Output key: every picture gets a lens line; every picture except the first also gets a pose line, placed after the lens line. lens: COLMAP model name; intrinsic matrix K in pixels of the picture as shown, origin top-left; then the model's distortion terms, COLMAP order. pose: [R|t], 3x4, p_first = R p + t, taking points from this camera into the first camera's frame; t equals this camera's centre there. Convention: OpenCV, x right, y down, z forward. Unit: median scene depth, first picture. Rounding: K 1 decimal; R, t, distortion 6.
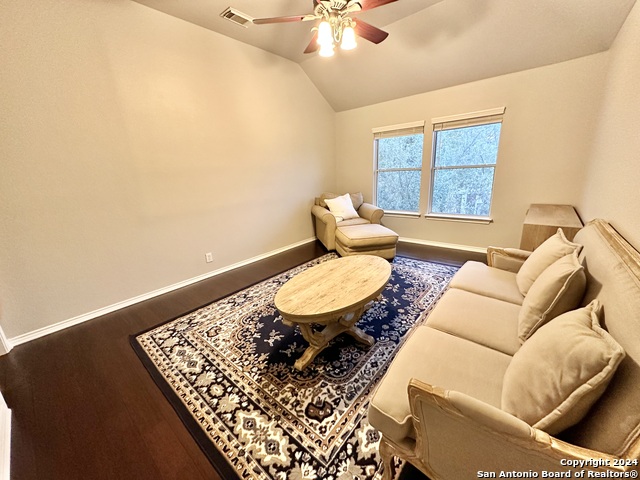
lens RADIAL K [[255.3, 0, 319.0], [0, 255.3, 240.0], [0, 0, 1]] dist [0.000653, 0.000006]
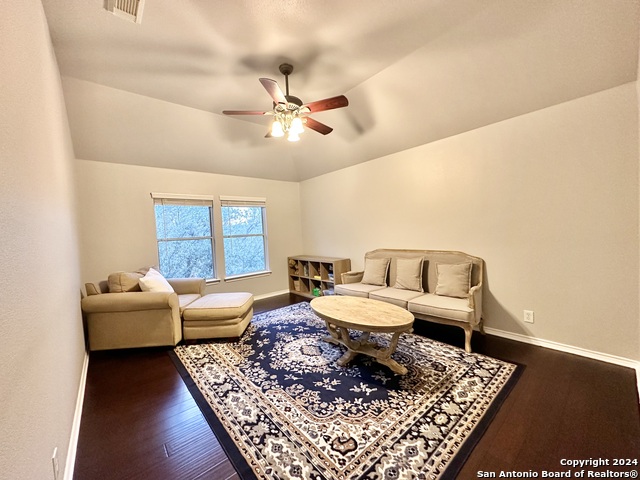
lens RADIAL K [[255.3, 0, 319.4], [0, 255.3, 239.3], [0, 0, 1]] dist [0.000653, 0.000006]
pose [[0.154480, 0.009451, 0.987951, -1.327057], [0.296192, 0.953518, -0.055435, -0.180010], [-0.942553, 0.301187, 0.144500, 0.956823]]
